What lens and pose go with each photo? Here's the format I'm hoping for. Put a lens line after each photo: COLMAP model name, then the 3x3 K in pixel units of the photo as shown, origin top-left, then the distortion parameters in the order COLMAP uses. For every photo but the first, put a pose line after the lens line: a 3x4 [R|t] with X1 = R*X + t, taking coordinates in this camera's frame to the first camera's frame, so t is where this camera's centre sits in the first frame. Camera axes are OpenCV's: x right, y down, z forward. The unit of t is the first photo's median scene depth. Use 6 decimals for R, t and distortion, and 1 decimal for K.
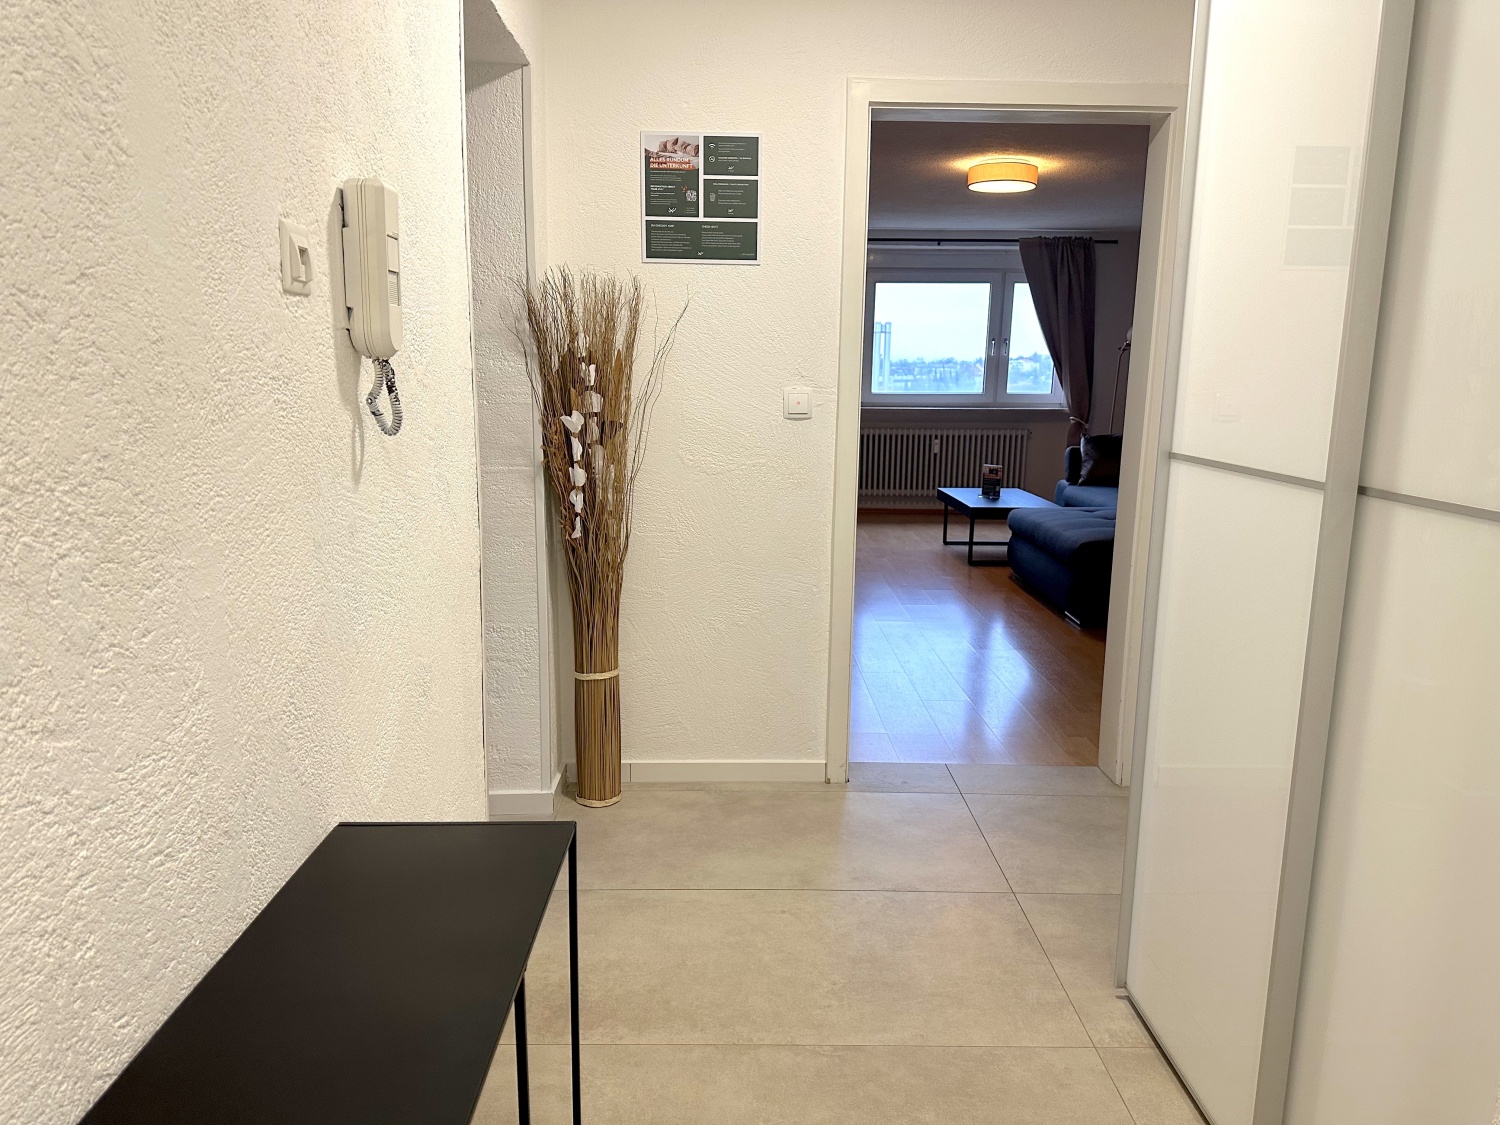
lens RADIAL K [[1046.6, 0, 750.0], [0, 1046.6, 562.5], [0, 0, 1]] dist [0.135038, -0.196200]
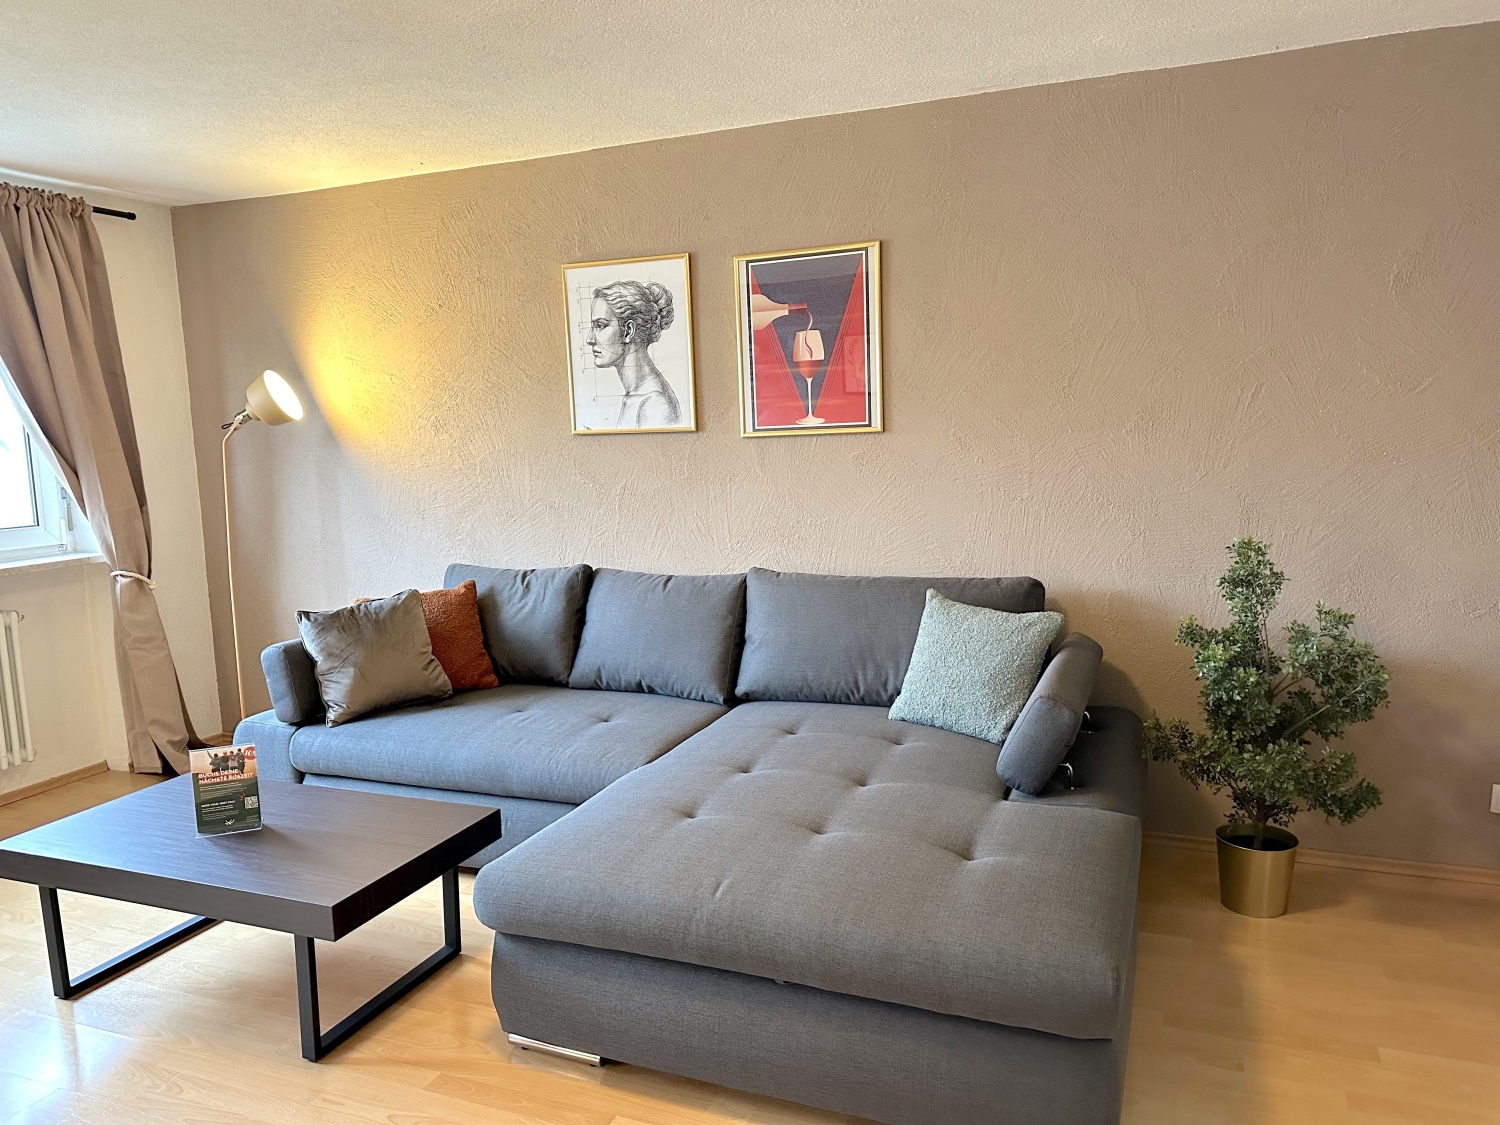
lens RADIAL K [[1046.6, 0, 750.0], [0, 1046.6, 562.5], [0, 0, 1]] dist [0.135038, -0.196200]
pose [[0.389249, -0.139393, 0.910524, -0.023052], [0.202107, 0.977321, 0.063218, -0.132159], [-0.898687, 0.159416, 0.408593, 0.636800]]
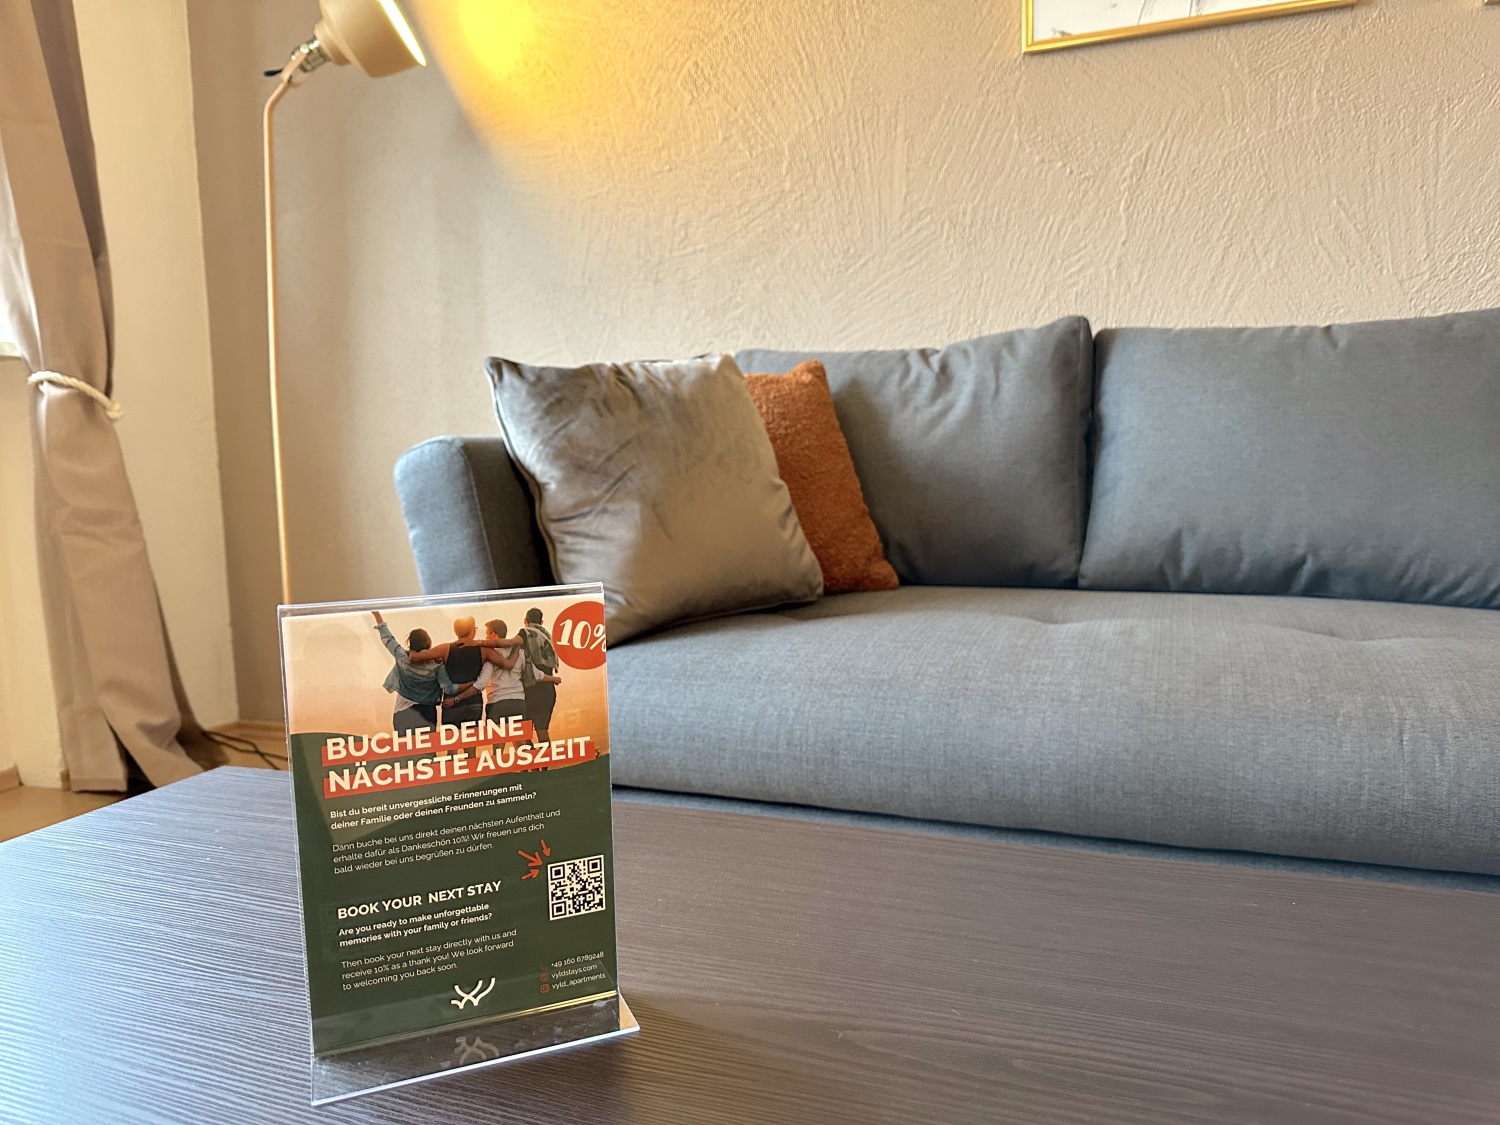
lens RADIAL K [[1046.6, 0, 750.0], [0, 1046.6, 562.5], [0, 0, 1]] dist [0.135038, -0.196200]
pose [[0.369606, -0.111962, 0.922418, 0.163666], [0.200714, 0.978897, 0.038392, -0.087466], [-0.907251, 0.170952, 0.384279, 0.898153]]
